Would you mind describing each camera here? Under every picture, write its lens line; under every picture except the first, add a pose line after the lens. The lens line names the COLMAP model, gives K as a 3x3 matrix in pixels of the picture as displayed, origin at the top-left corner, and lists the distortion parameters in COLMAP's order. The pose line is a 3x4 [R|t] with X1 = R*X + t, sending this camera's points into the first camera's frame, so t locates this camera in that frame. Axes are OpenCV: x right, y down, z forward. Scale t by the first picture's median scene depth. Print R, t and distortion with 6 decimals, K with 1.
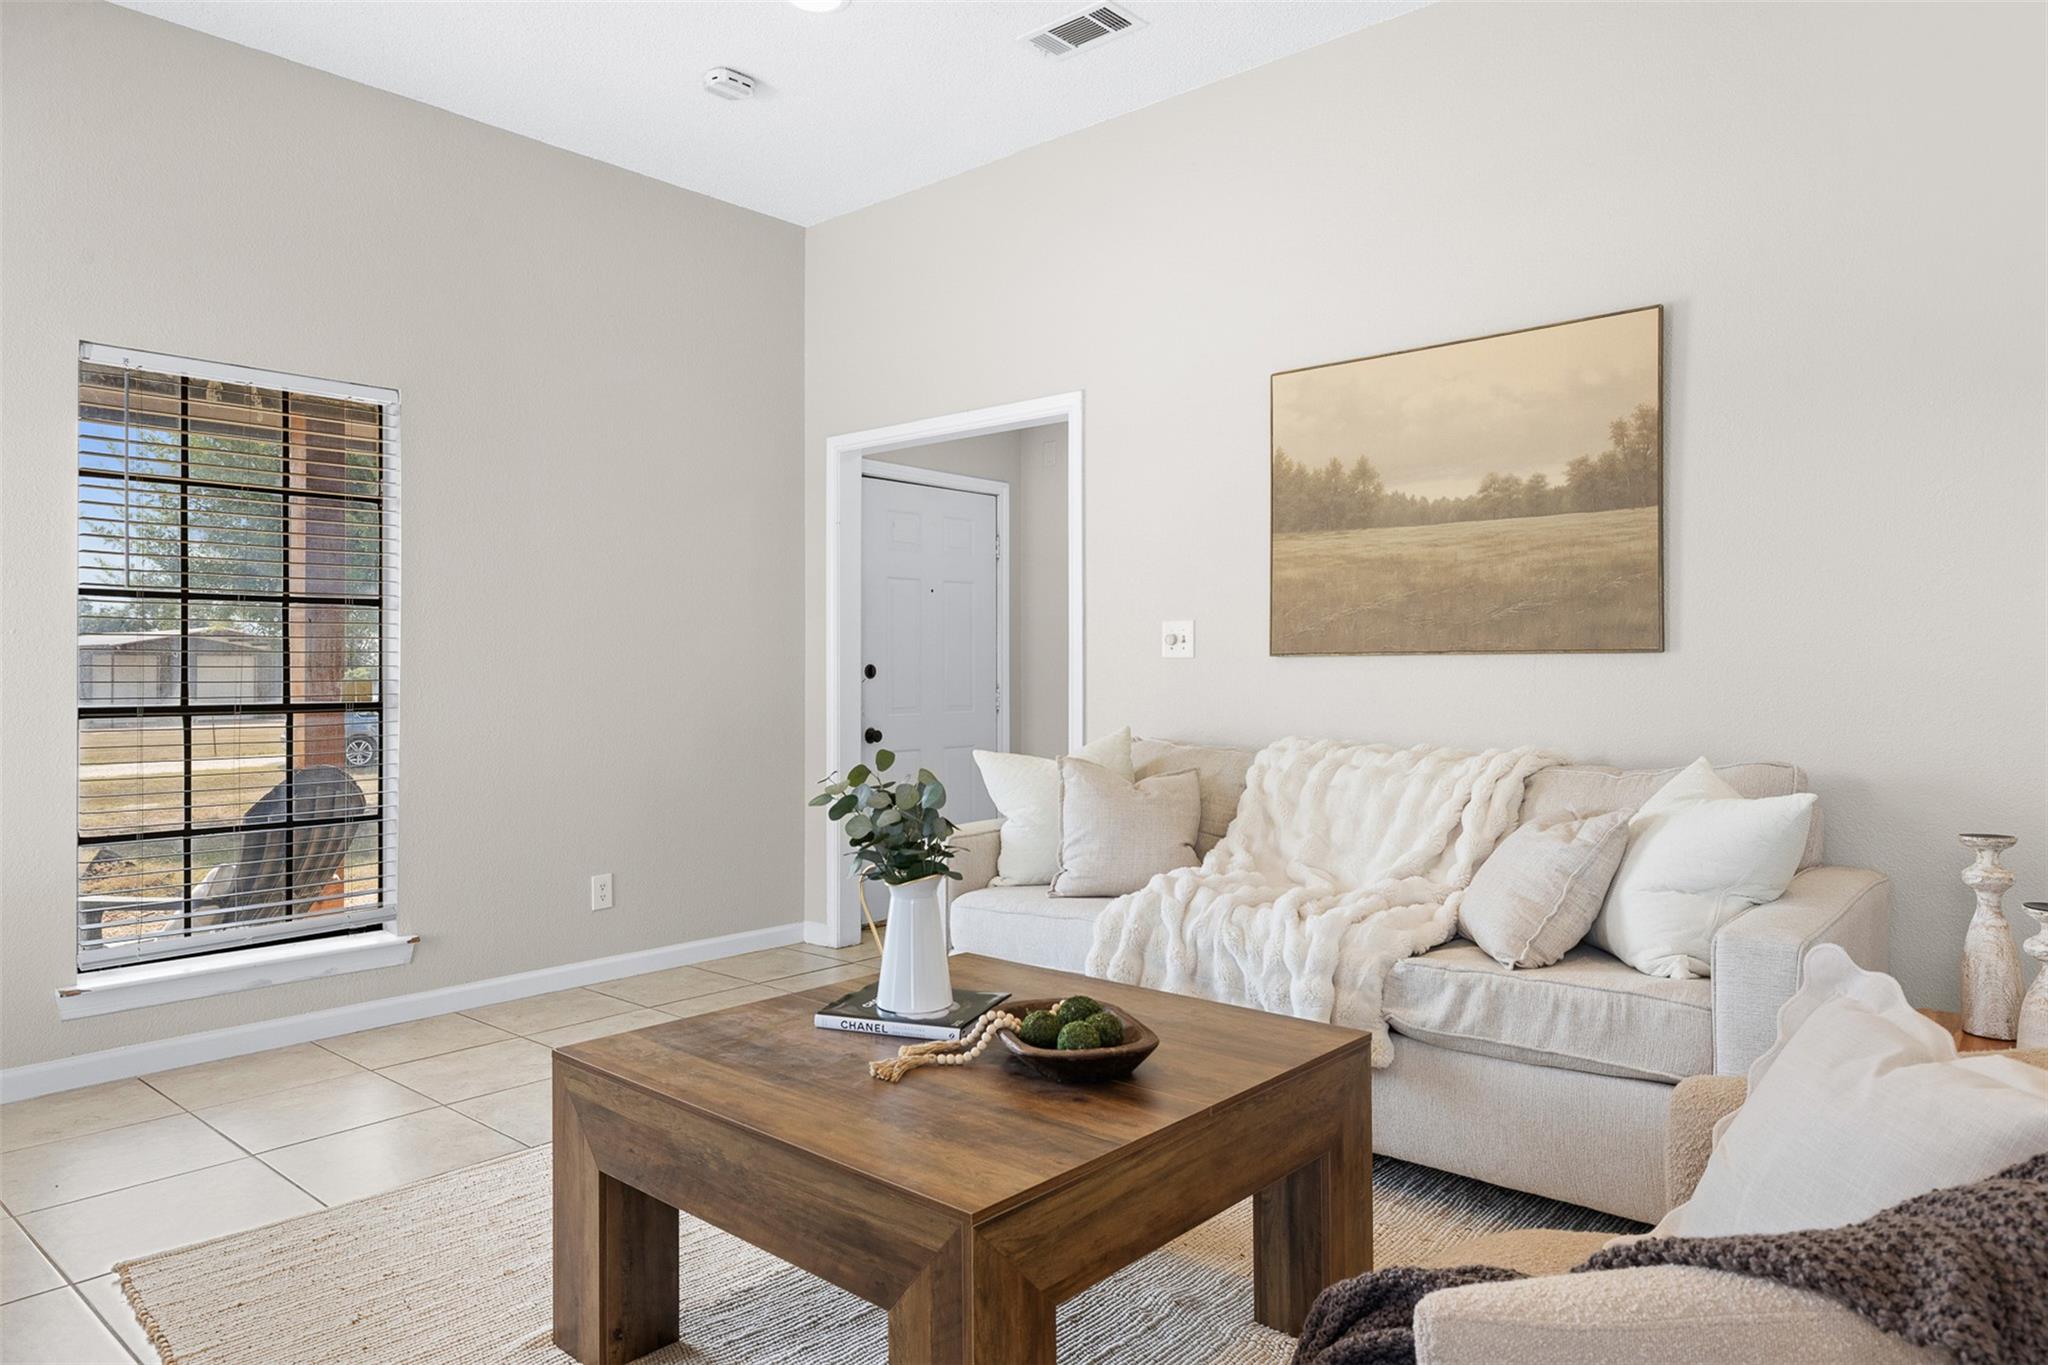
lens RADIAL K [[1305.1, 0, 1020.2], [0, 1305.1, 677.1], [0, 0, 1]] dist [-0.009048, -0.001117]
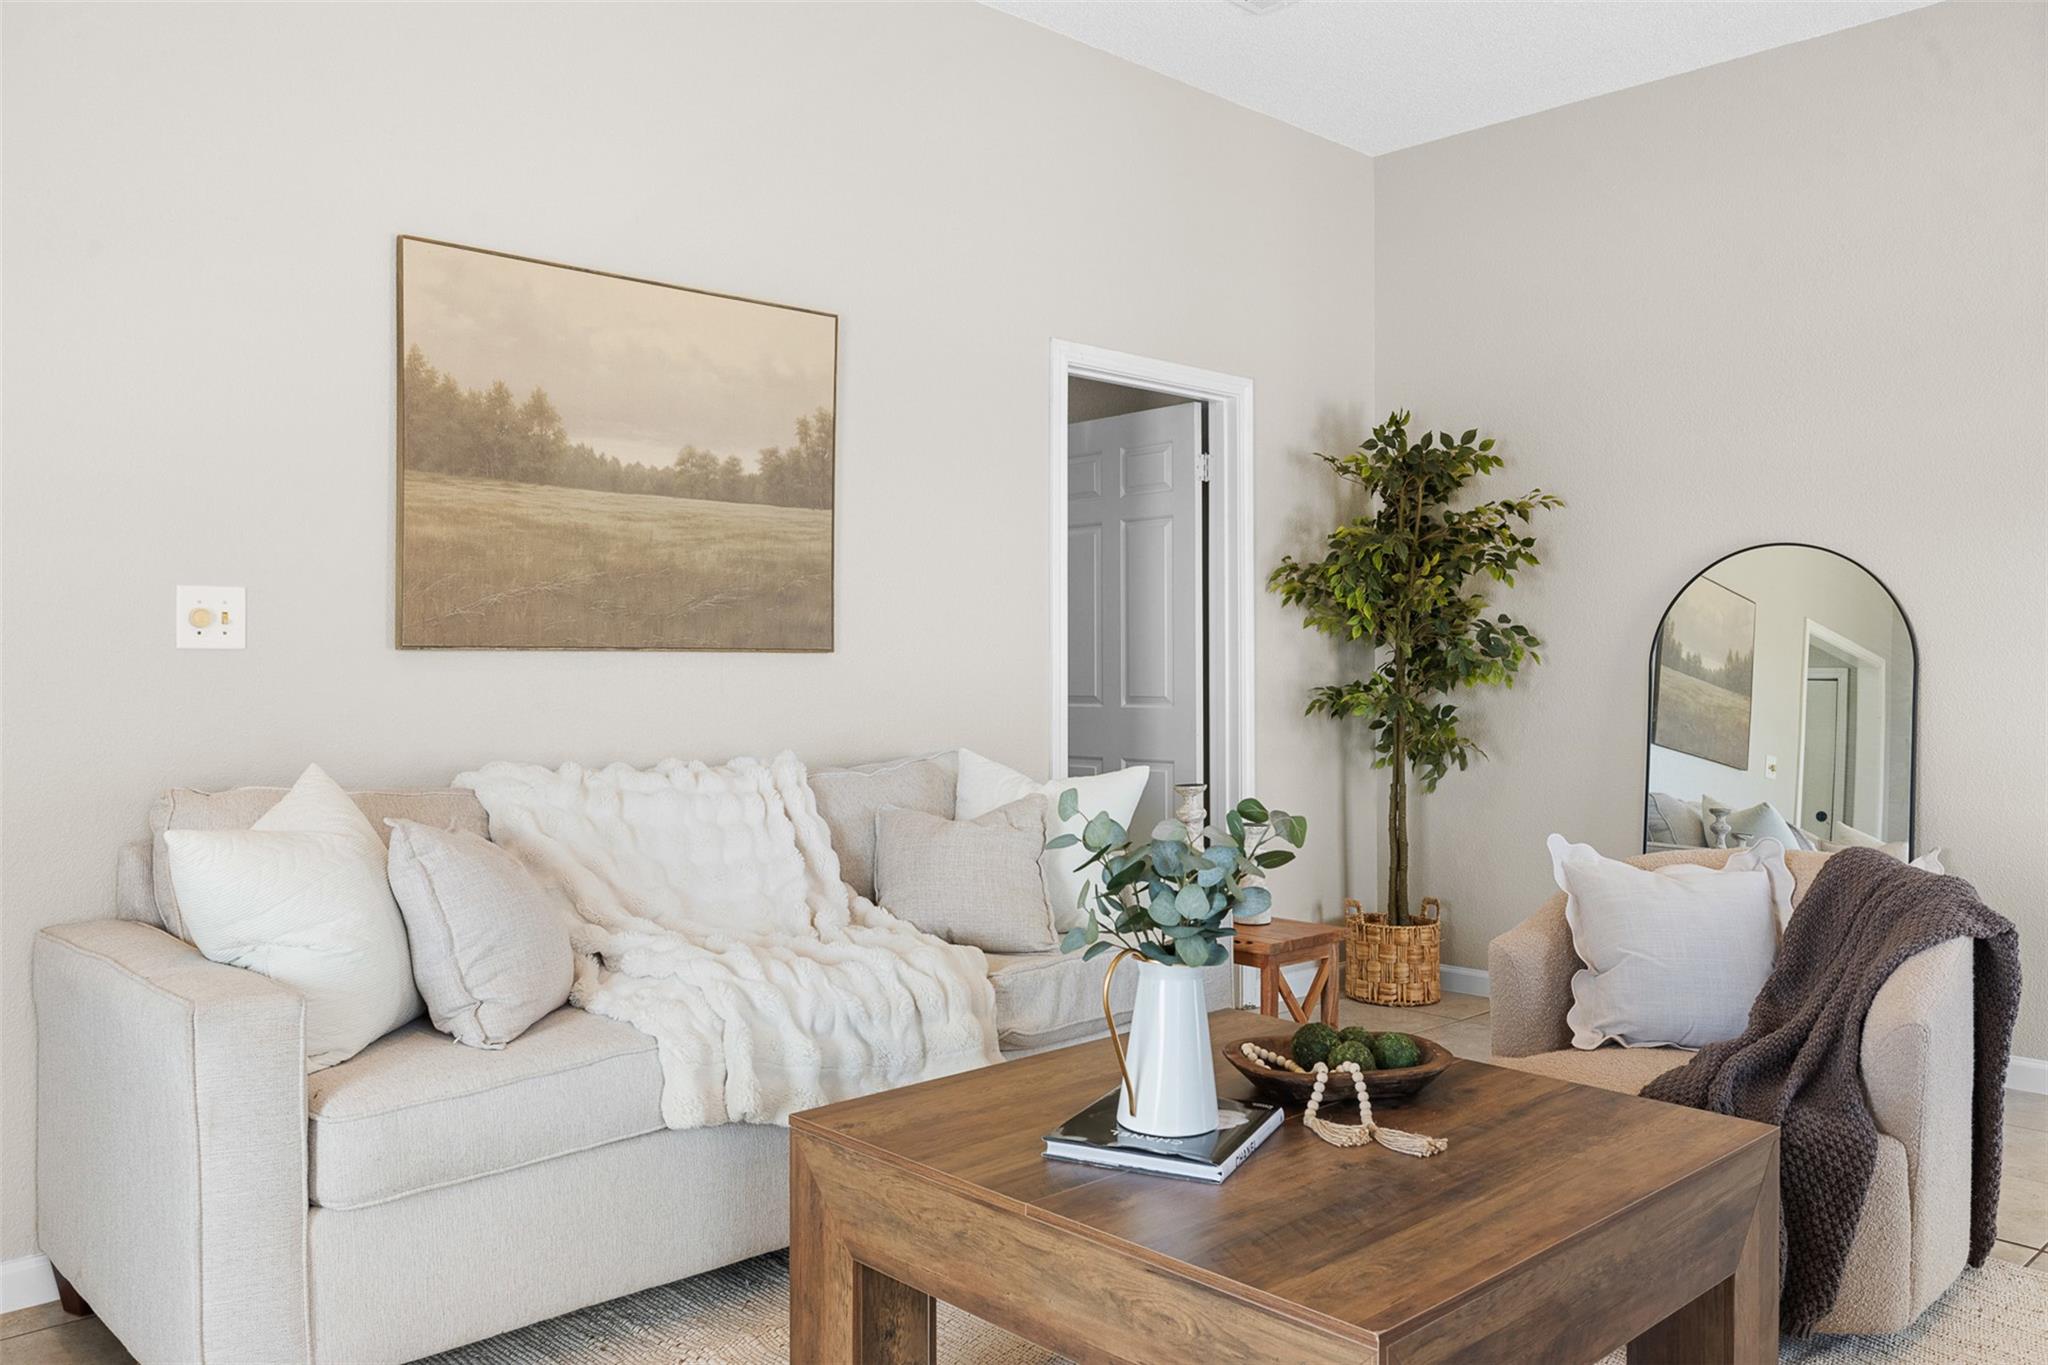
lens RADIAL K [[1543.8, 0, 1021.1], [0, 1543.8, 682.8], [0, 0, 1]] dist [-0.024913, -0.005362]
pose [[0.081064, -0.009066, 0.996668, -0.652835], [0.003451, 0.999955, 0.008815, -0.004928], [-0.996703, 0.002725, 0.081092, 0.689683]]
